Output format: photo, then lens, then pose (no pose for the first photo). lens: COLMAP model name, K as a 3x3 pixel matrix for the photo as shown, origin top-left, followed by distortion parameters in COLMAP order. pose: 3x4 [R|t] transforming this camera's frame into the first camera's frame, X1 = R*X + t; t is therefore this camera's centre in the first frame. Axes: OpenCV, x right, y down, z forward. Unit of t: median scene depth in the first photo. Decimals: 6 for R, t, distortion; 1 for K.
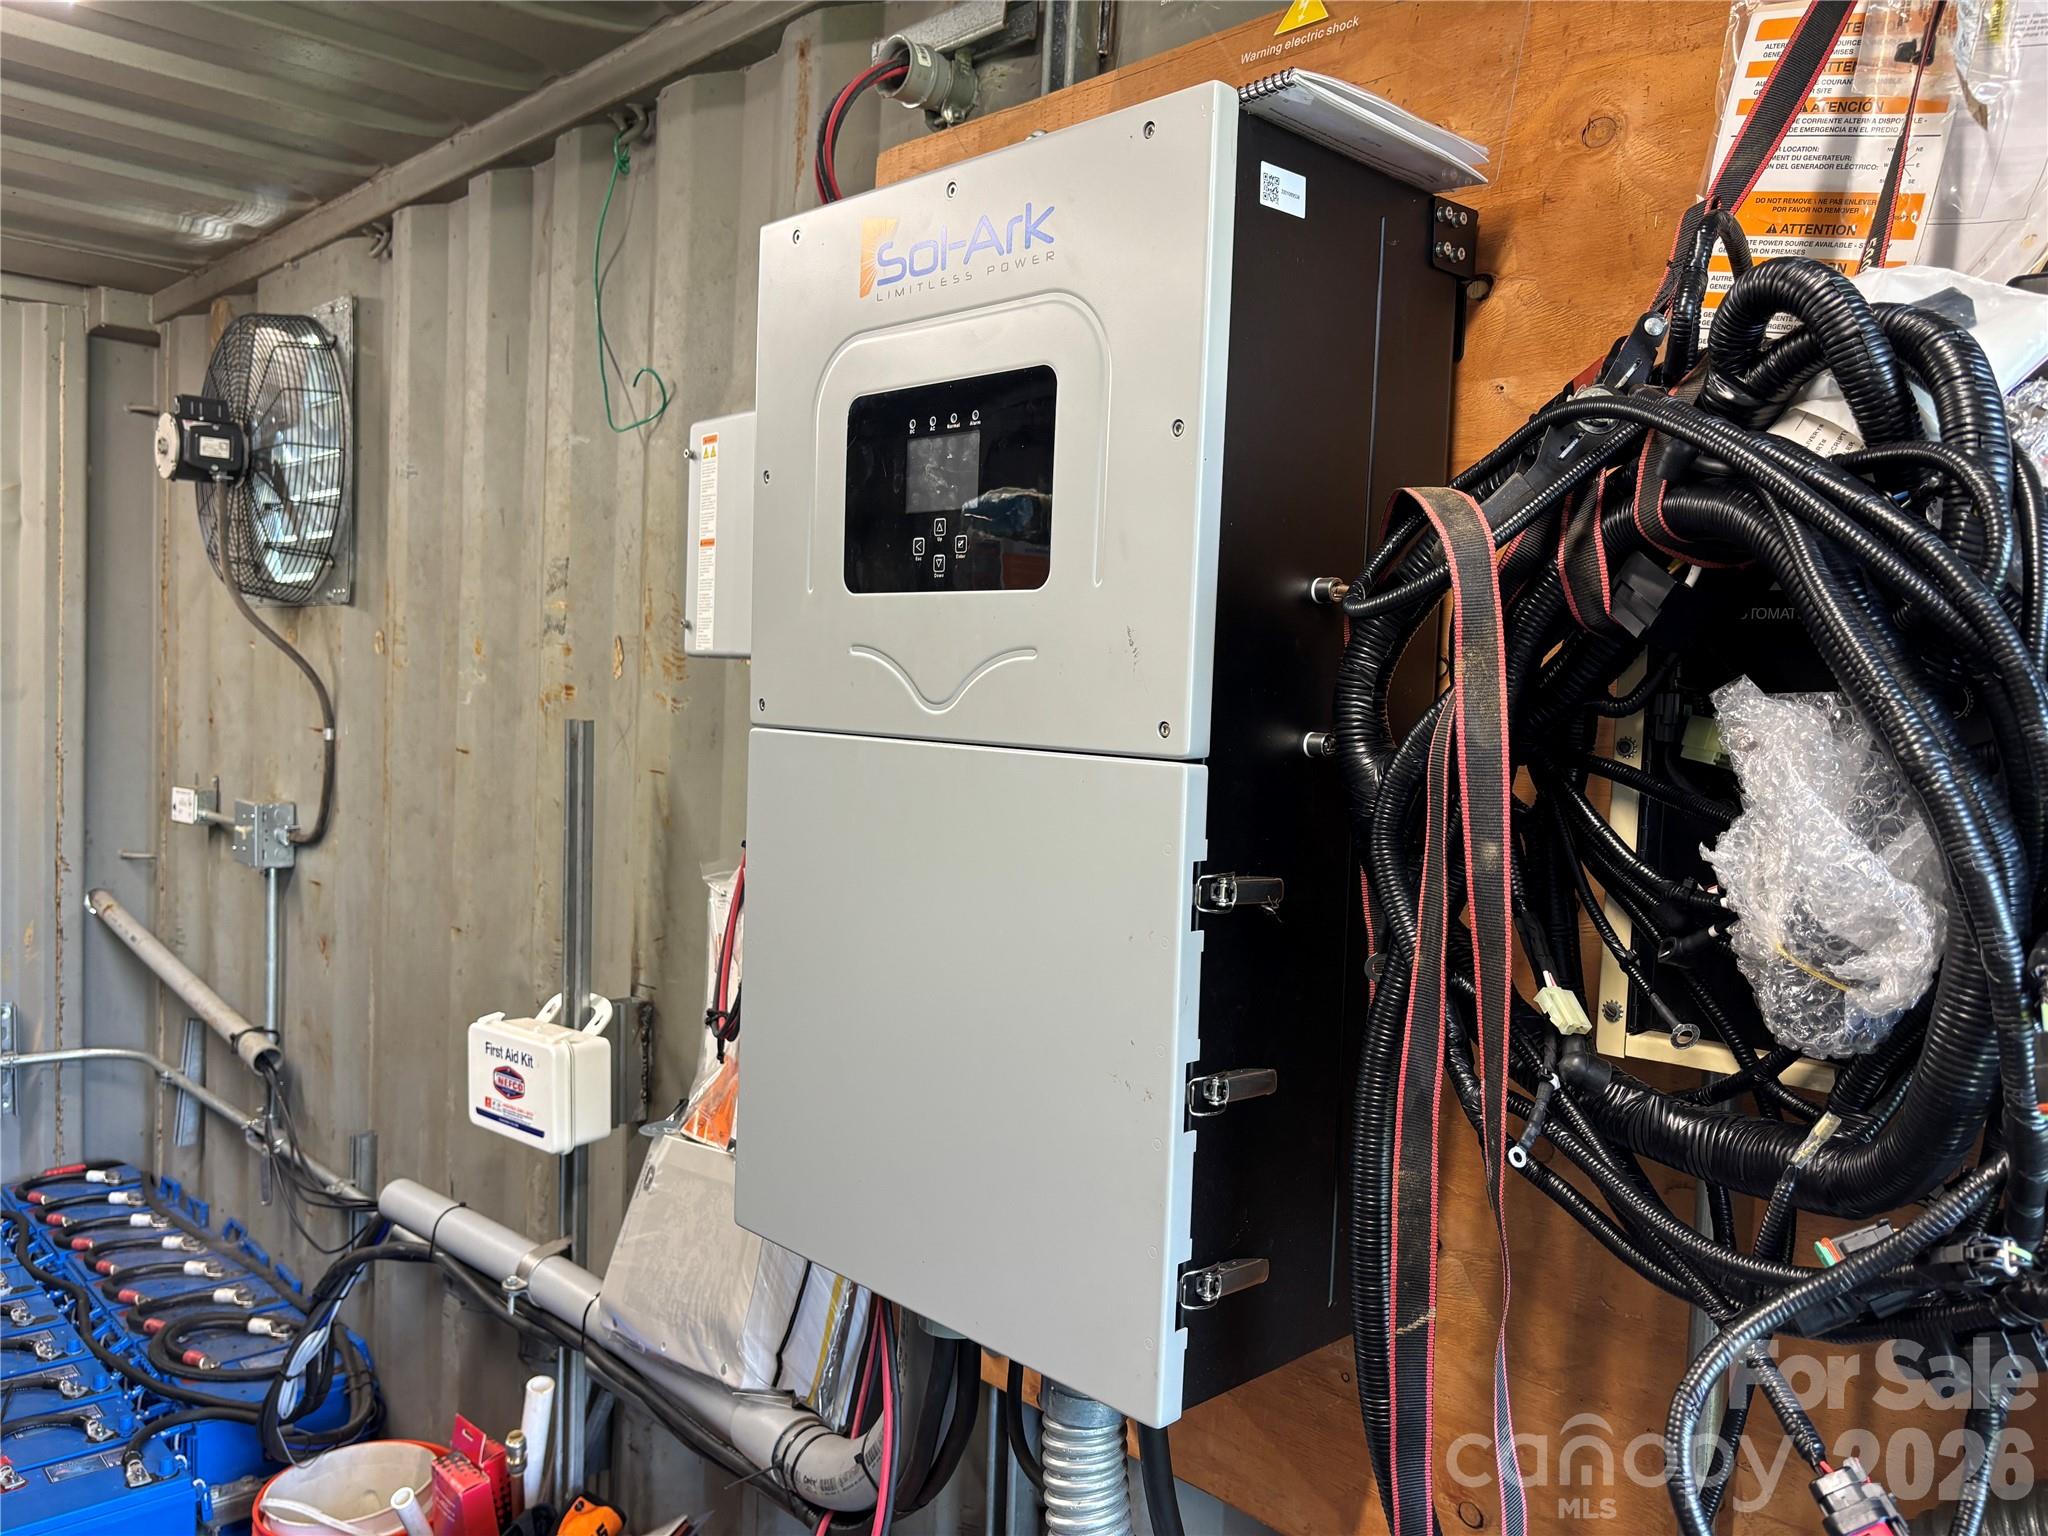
lens RADIAL K [[1554.8, 0, 1026.0], [0, 1554.8, 770.9], [0, 0, 1]] dist [0.036679, -0.040647]
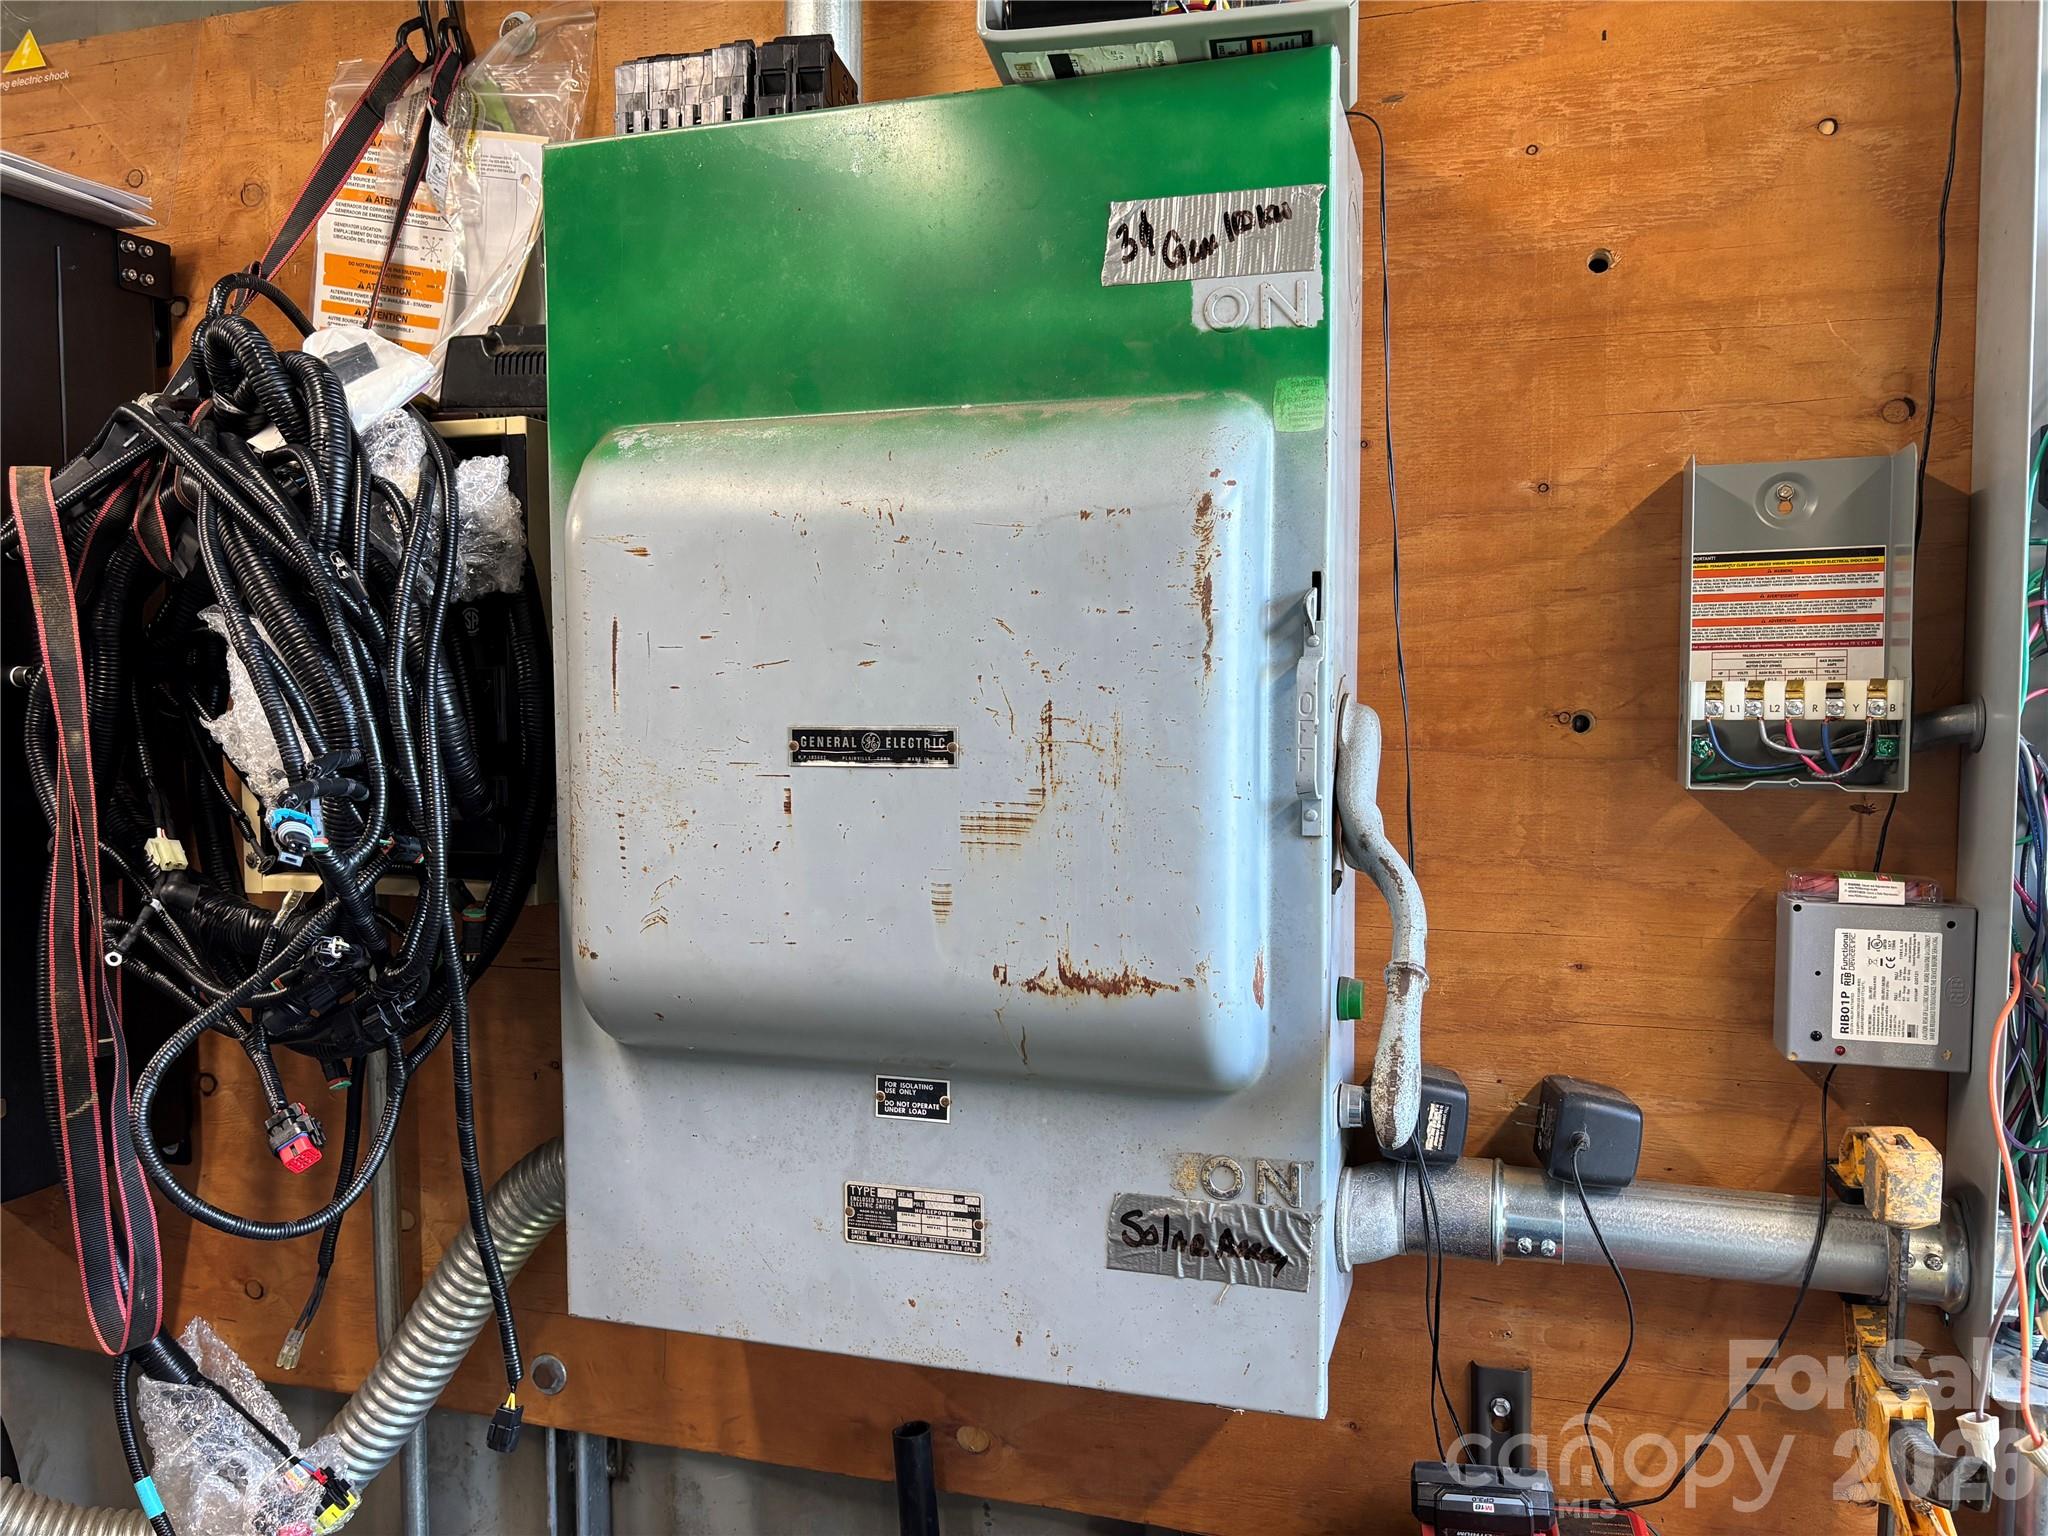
lens RADIAL K [[1554.8, 0, 983.2], [0, 1554.8, 780.6], [0, 0, 1]] dist [0.036679, -0.040647]
pose [[0.884877, -0.068958, 0.460693, 0.117752], [0.062818, 0.997613, 0.028669, 0.032033], [-0.461570, 0.003572, 0.887097, -0.182328]]
